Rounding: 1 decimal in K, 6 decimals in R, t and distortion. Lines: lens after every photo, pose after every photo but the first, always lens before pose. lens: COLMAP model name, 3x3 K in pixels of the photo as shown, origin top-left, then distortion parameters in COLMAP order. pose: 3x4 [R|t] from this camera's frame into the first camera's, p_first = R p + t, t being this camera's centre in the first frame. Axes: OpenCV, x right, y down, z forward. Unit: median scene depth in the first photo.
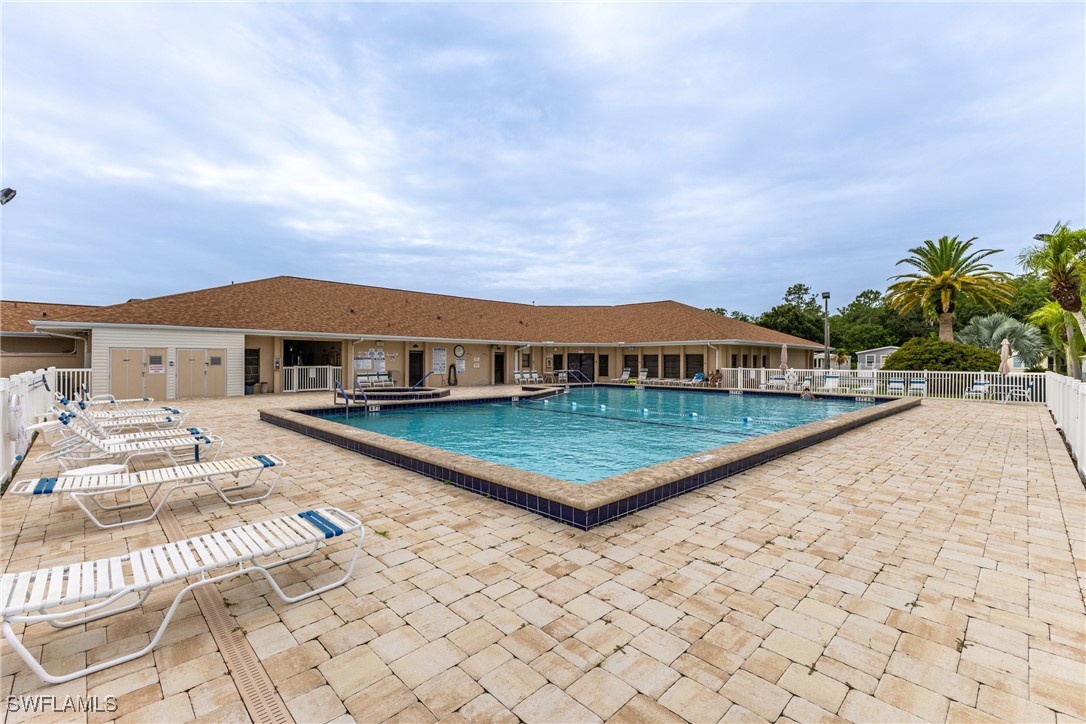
lens RADIAL K [[463.5, 0, 543.0], [0, 463.5, 362.0], [0, 0, 1]] dist [0.001845, 0.000202]
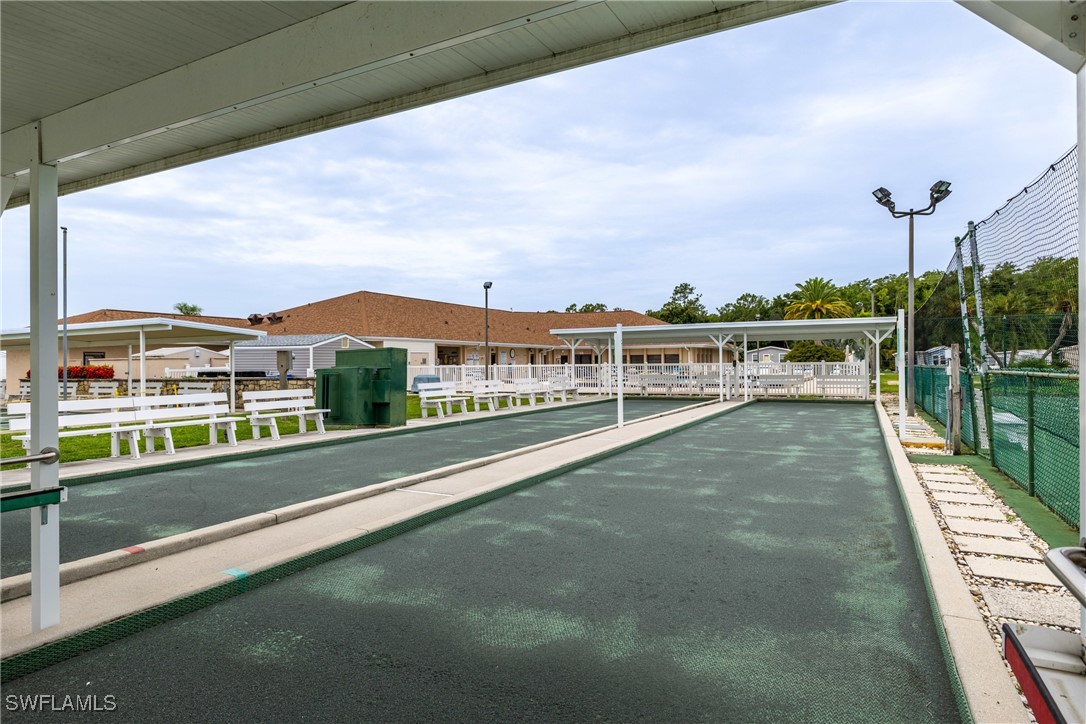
lens RADIAL K [[619.5, 0, 543.0], [0, 619.5, 362.0], [0, 0, 1]] dist [-0.027408, -0.000006]
pose [[0.948324, -0.011848, 0.317083, -0.547778], [0.014041, 0.999891, -0.004630, 0.008224], [-0.316993, 0.008843, 0.948387, -0.552443]]
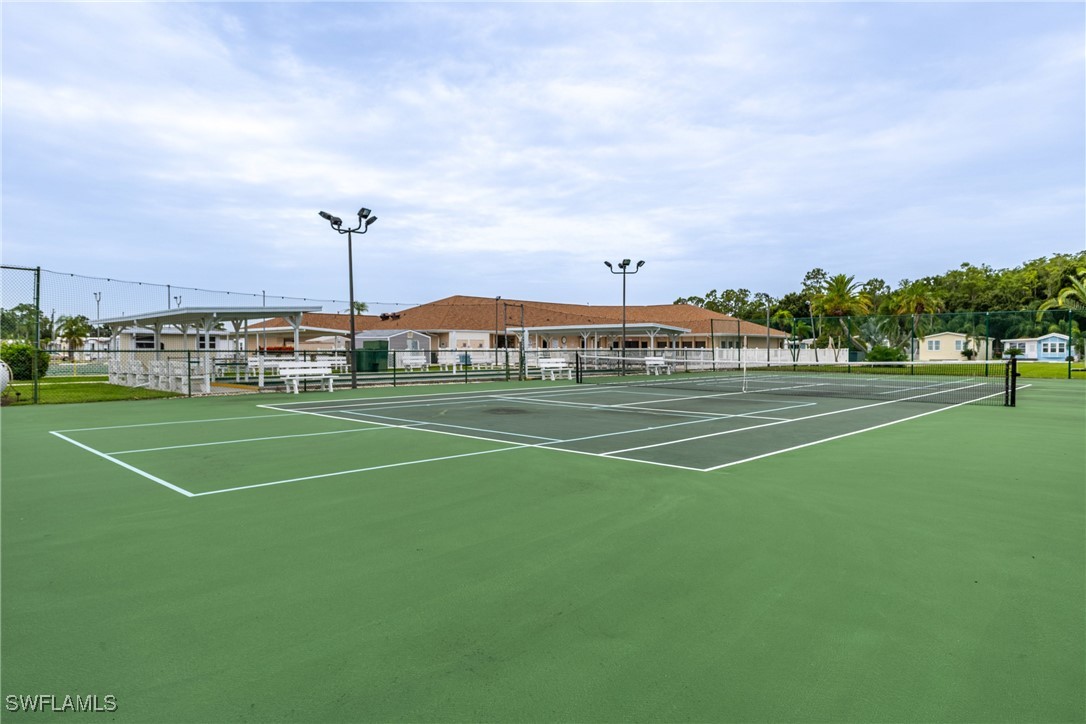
lens RADIAL K [[631.0, 0, 543.0], [0, 631.0, 362.0], [0, 0, 1]] dist [0.000710, -0.000007]
pose [[0.999214, -0.005454, 0.039258, -0.297950], [0.004738, 0.999821, 0.018307, 0.012541], [-0.039351, -0.018107, 0.999061, -1.127117]]
